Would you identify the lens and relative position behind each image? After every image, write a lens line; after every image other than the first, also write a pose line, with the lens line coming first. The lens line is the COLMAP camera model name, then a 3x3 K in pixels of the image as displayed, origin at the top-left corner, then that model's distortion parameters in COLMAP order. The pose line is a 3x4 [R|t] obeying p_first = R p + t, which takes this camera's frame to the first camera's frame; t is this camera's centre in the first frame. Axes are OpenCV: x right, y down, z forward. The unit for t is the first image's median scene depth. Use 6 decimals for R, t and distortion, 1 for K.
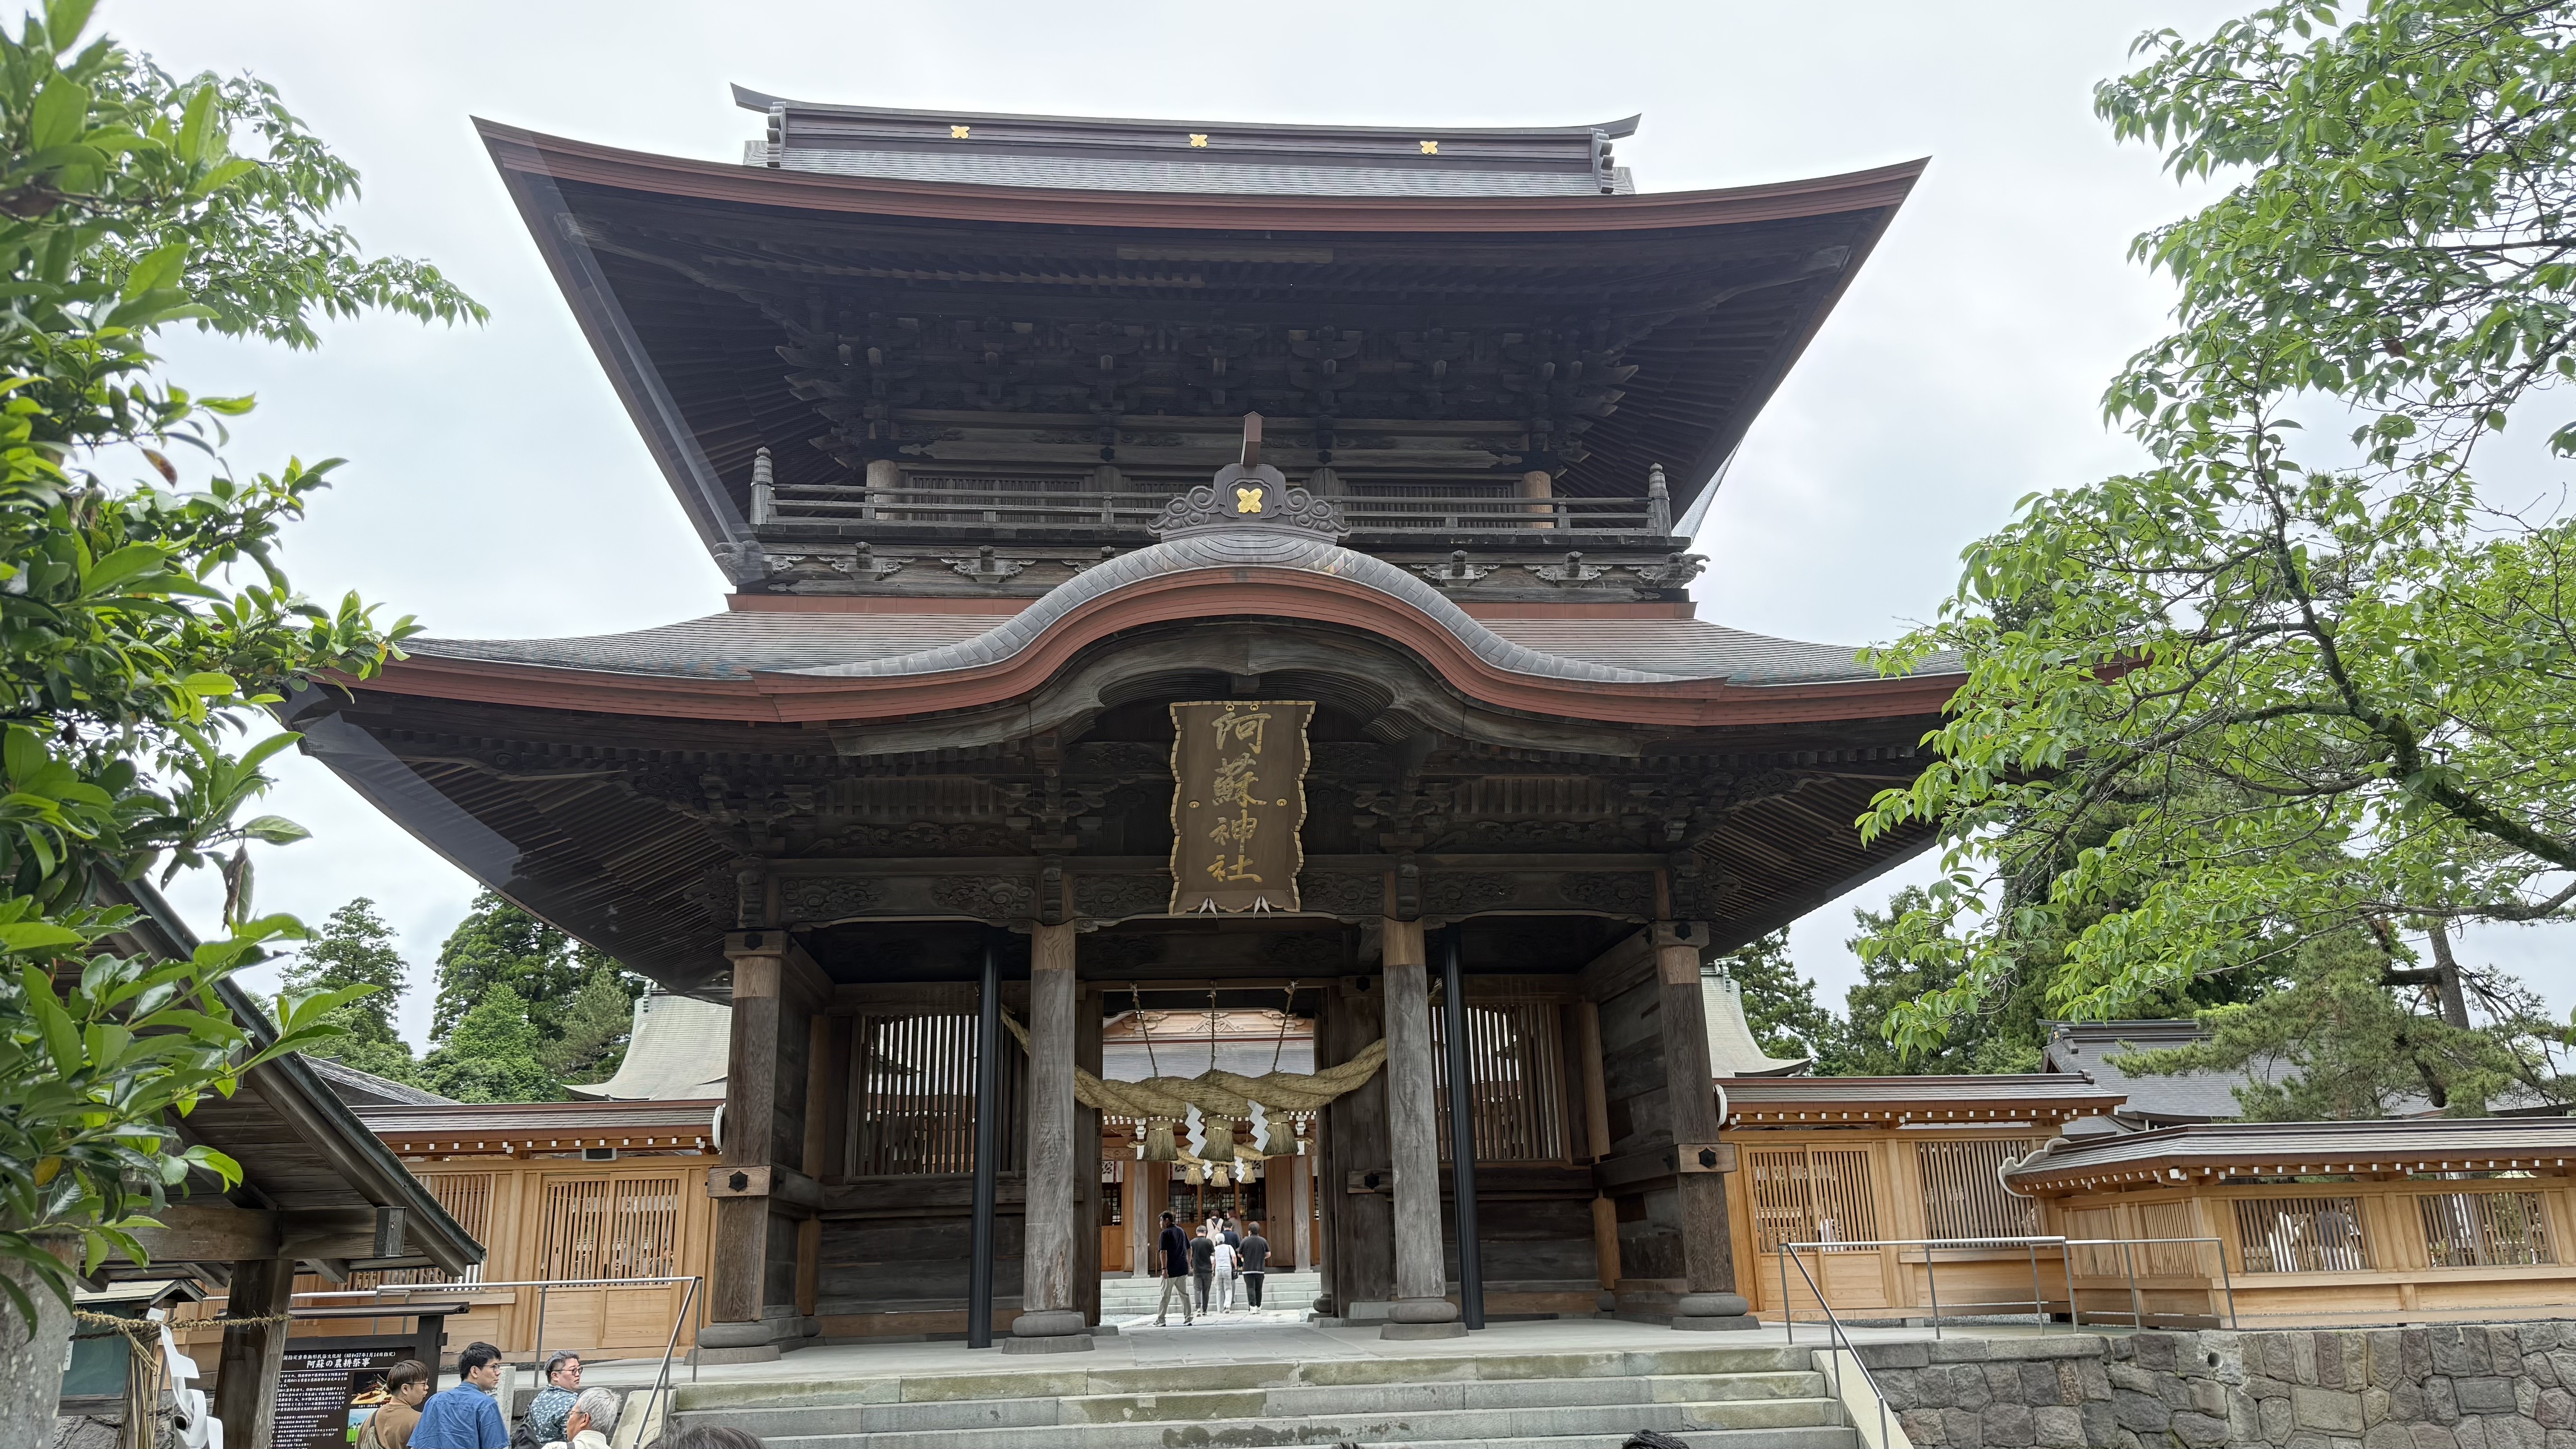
lens RADIAL K [[1899.1, 0, 1297.2], [0, 1899.1, 653.9], [0, 0, 1]] dist [0.002286, -0.000174]
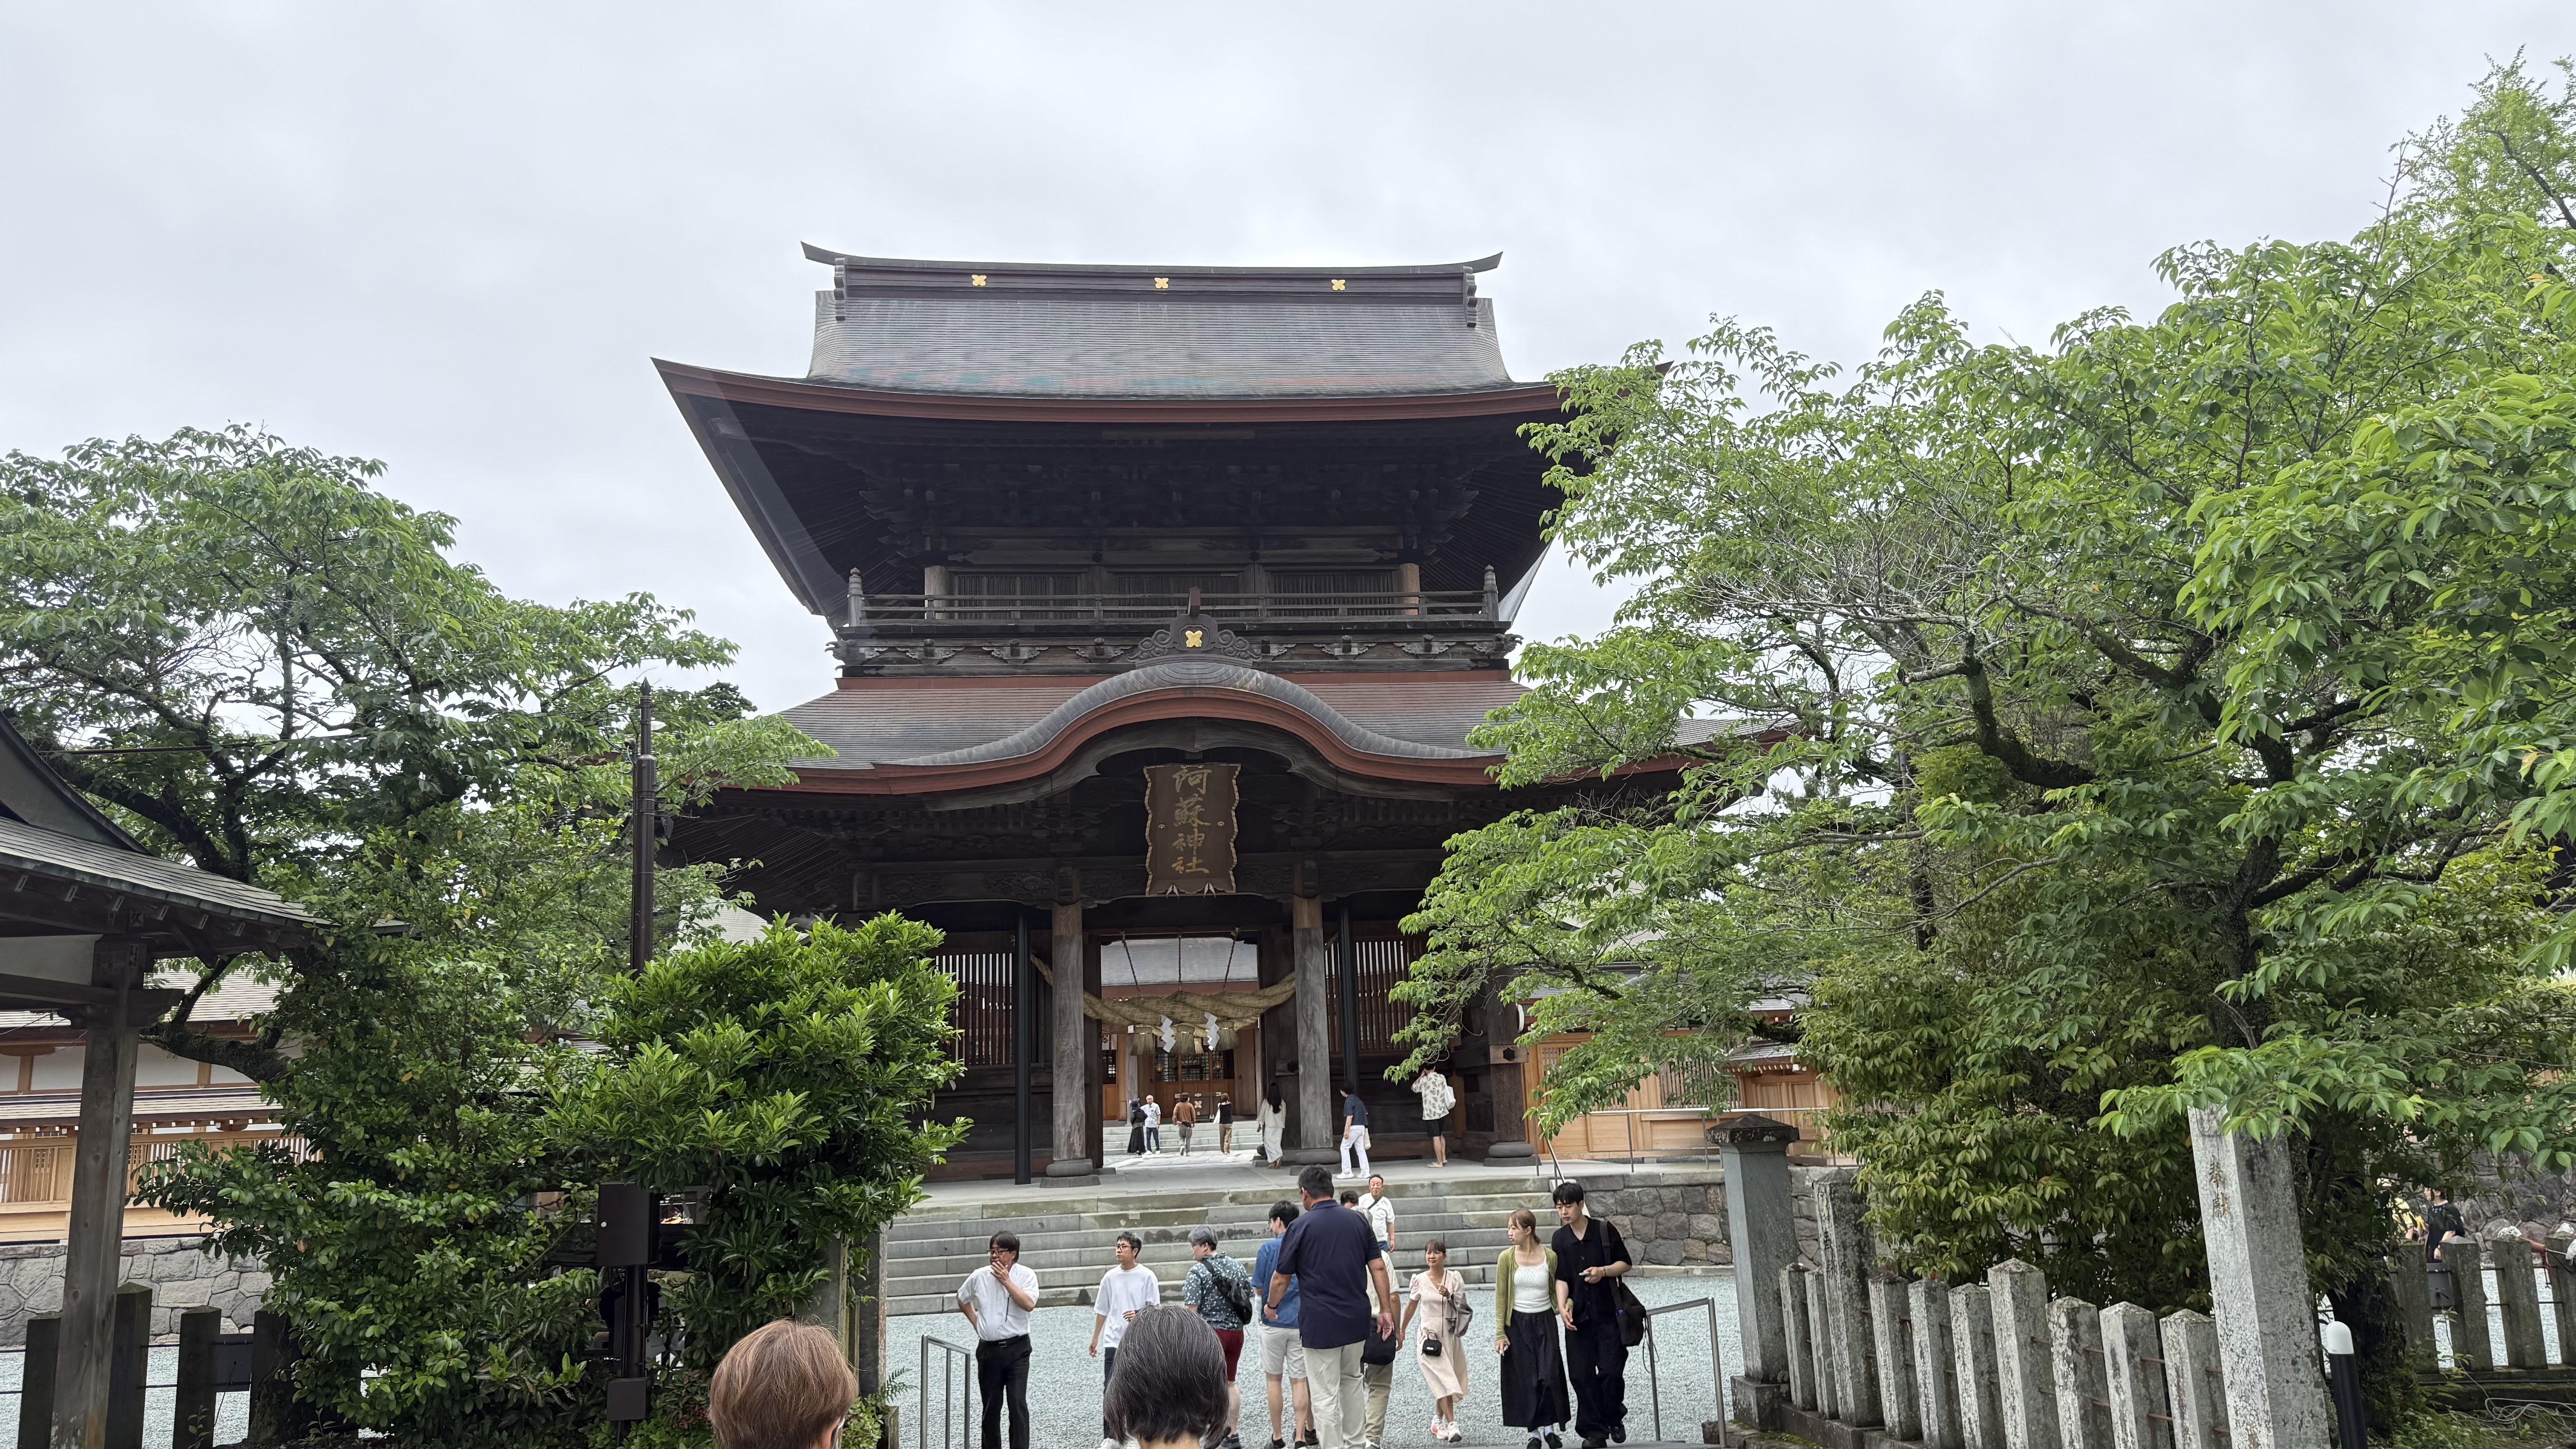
lens RADIAL K [[1712.5, 0, 1288.0], [0, 1712.5, 724.5], [0, 0, 1]] dist [-0.002864, -0.001104]
pose [[0.999889, -0.009502, 0.011465, 0.026407], [0.008402, 0.995683, 0.092442, -0.108659], [-0.012294, -0.092336, 0.995652, -0.287336]]
